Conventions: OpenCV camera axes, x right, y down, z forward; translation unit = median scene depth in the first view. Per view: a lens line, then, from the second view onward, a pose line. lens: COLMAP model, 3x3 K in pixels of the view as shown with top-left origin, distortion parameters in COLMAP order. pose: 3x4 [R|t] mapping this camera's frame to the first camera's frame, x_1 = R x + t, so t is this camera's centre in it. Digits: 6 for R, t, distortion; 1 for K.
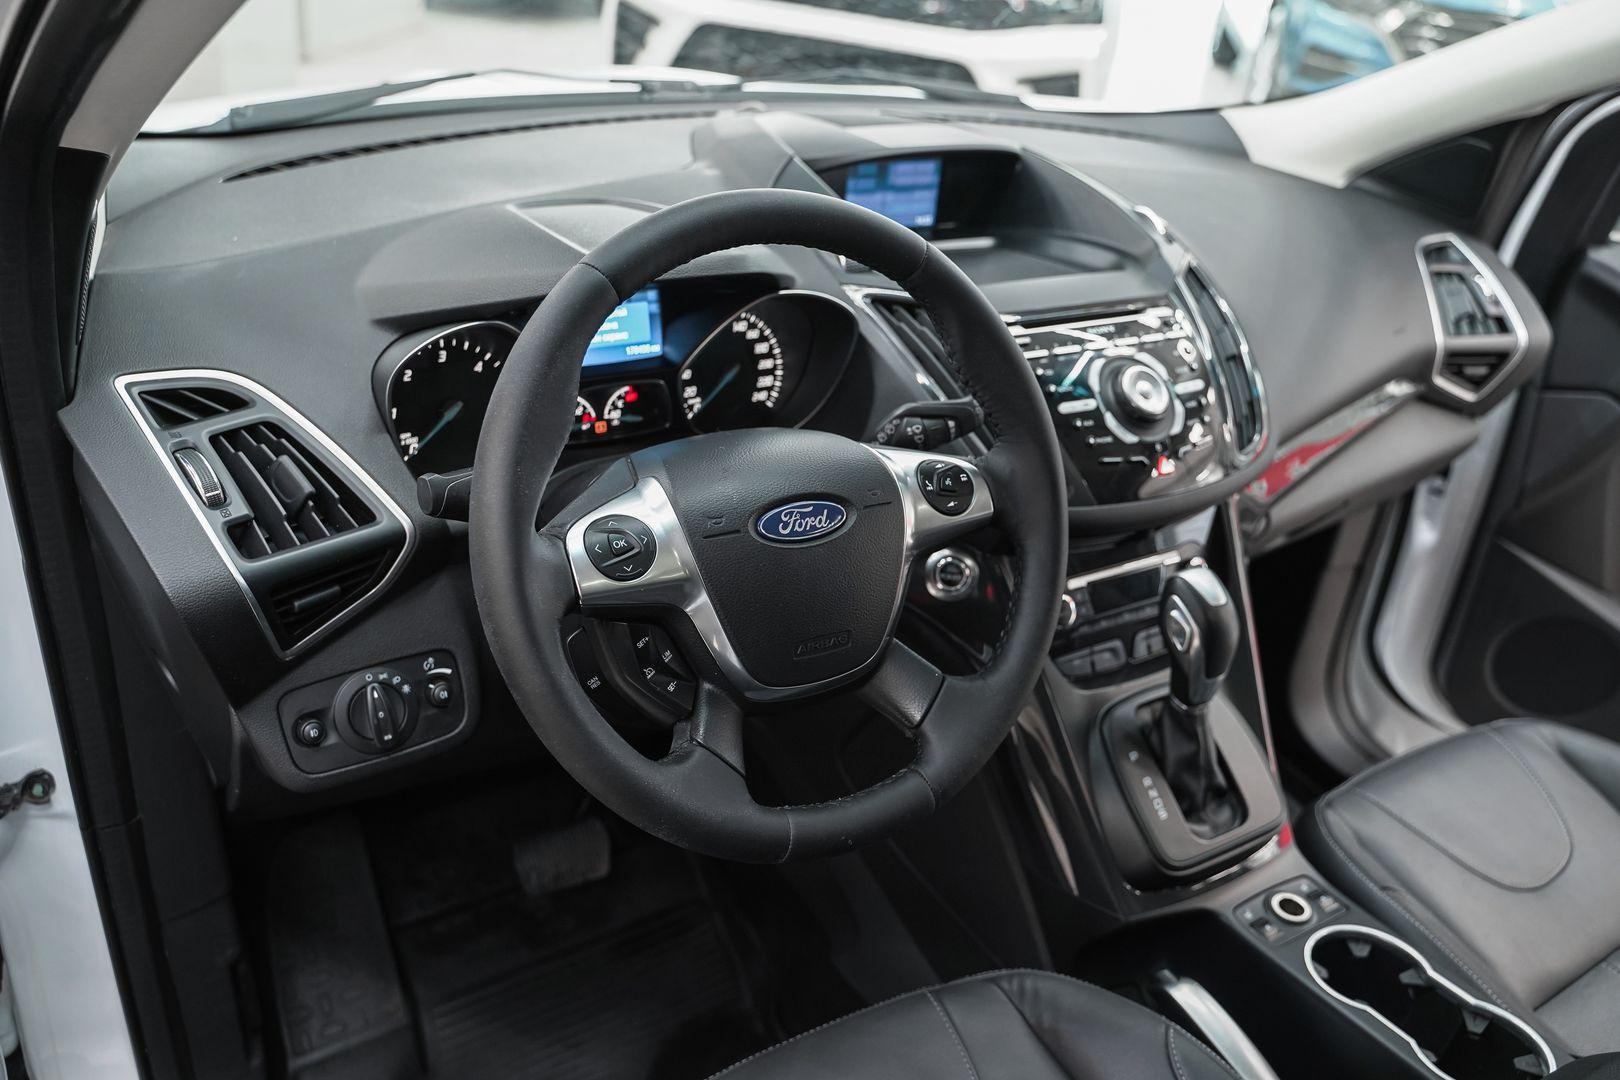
lens RADIAL K [[1323.3, 0, 810.0], [0, 1323.3, 540.0], [0, 0, 1]] dist [-0.114753, 0.081935]
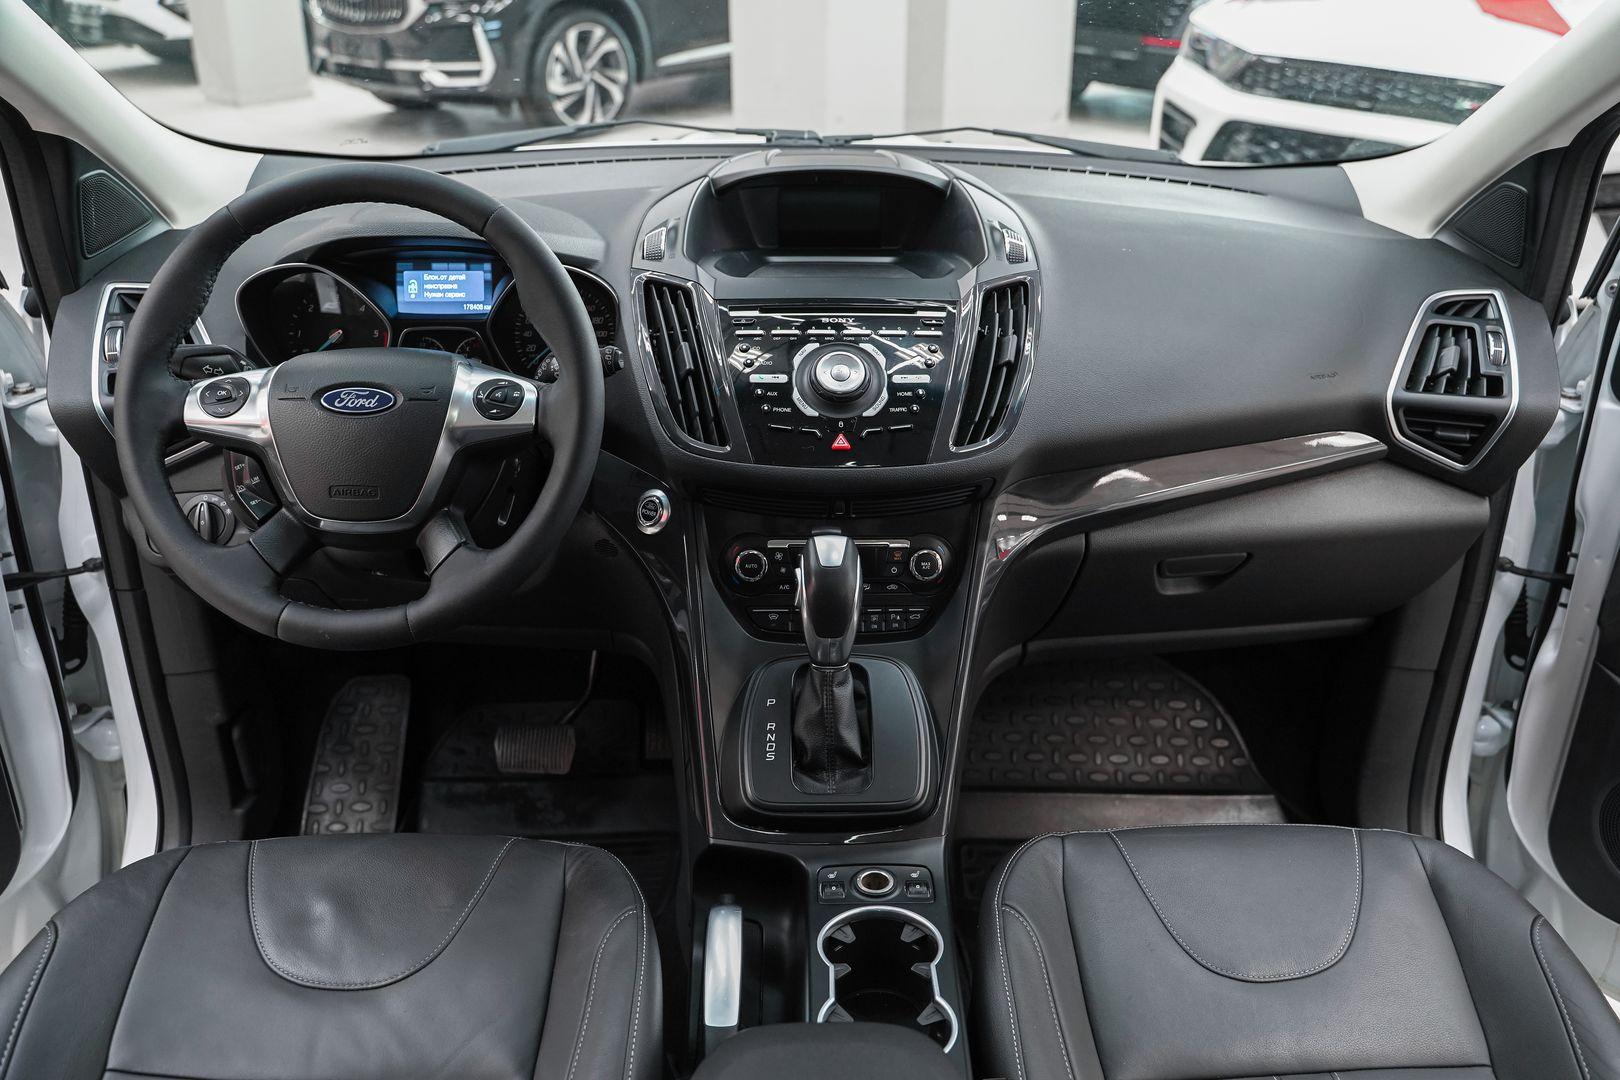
lens RADIAL K [[1339.9, 0, 829.8], [0, 1339.9, 541.8], [0, 0, 1]] dist [-0.107884, 0.060197]
pose [[0.862669, 0.138272, -0.486501, 0.806128], [-0.180163, 0.982818, -0.040134, 0.070272], [0.472593, 0.122272, 0.872758, 0.043623]]
